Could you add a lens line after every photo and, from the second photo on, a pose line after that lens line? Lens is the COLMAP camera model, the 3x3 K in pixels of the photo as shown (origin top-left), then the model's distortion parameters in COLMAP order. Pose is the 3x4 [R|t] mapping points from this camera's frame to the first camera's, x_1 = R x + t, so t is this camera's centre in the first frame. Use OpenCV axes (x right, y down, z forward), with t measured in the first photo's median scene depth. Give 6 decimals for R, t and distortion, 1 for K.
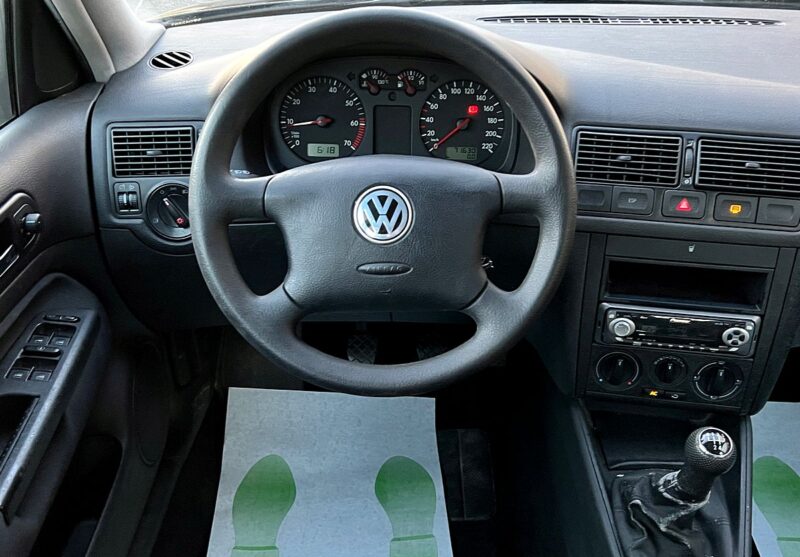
lens RADIAL K [[821.4, 0, 419.0], [0, 821.4, 310.7], [0, 0, 1]] dist [0.048362, 0.000000]
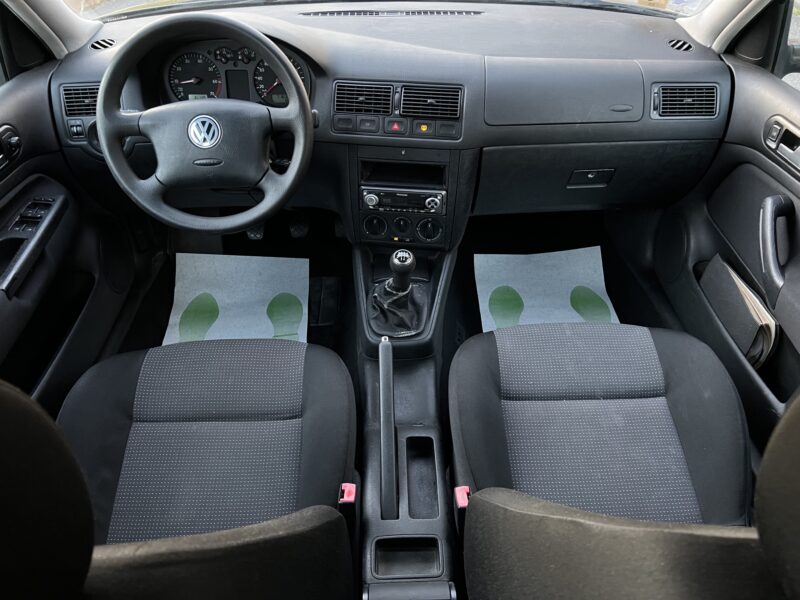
lens RADIAL K [[605.3, 0, 410.5], [0, 605.3, 311.8], [0, 0, 1]] dist [0.048084, -0.036903]
pose [[0.999499, -0.029028, 0.012587, 0.293467], [0.027169, 0.991305, 0.128748, 0.088974], [-0.016215, -0.128341, 0.991597, -0.304112]]
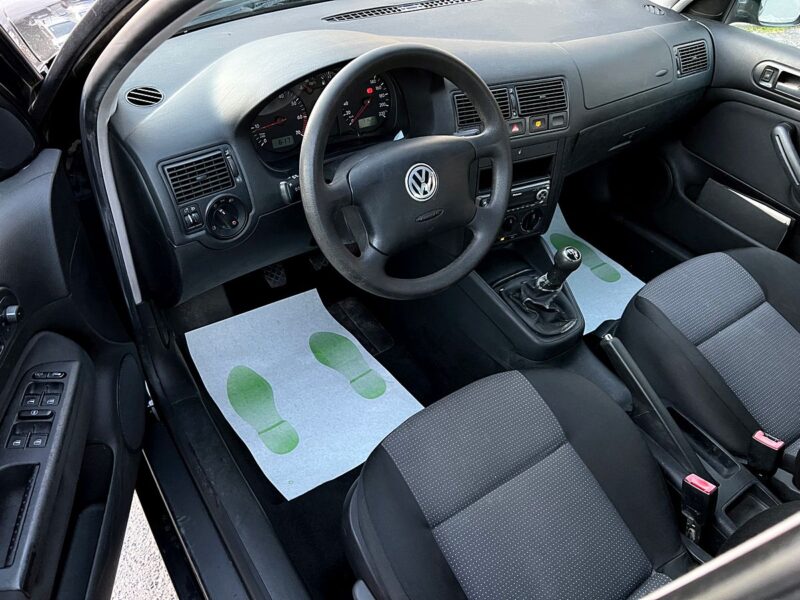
lens RADIAL K [[605.3, 0, 396.7], [0, 605.3, 302.0], [0, 0, 1]] dist [0.048084, -0.036903]
pose [[0.815096, -0.352894, 0.459440, -0.529312], [0.253821, 0.930426, 0.264352, -0.169951], [-0.520763, -0.098856, 0.847958, 0.022232]]
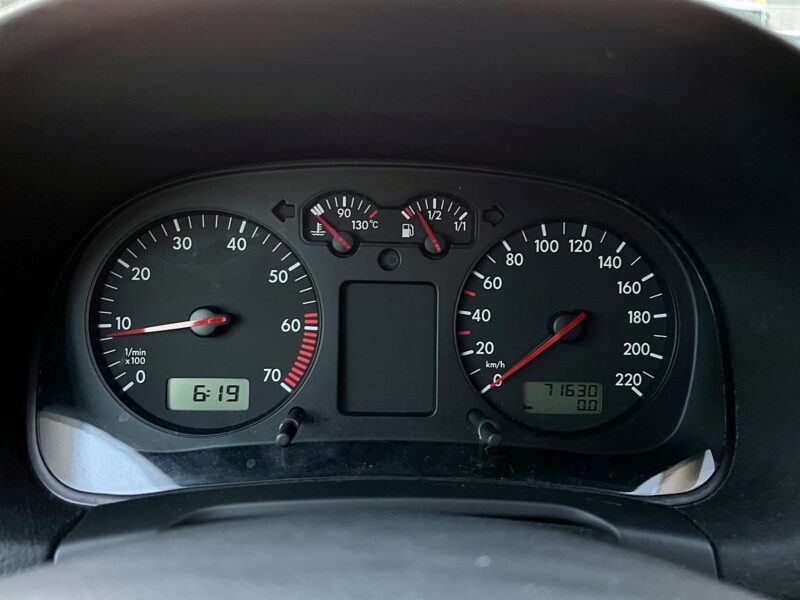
lens RADIAL K [[676.0, 0, 404.3], [0, 676.0, 297.8], [0, 0, 1]] dist [0.053894, -0.004730]
pose [[0.999442, -0.005500, 0.032936, -0.035606], [0.012163, 0.978543, -0.205684, -0.175874], [-0.031098, 0.205969, 0.978064, 0.689213]]
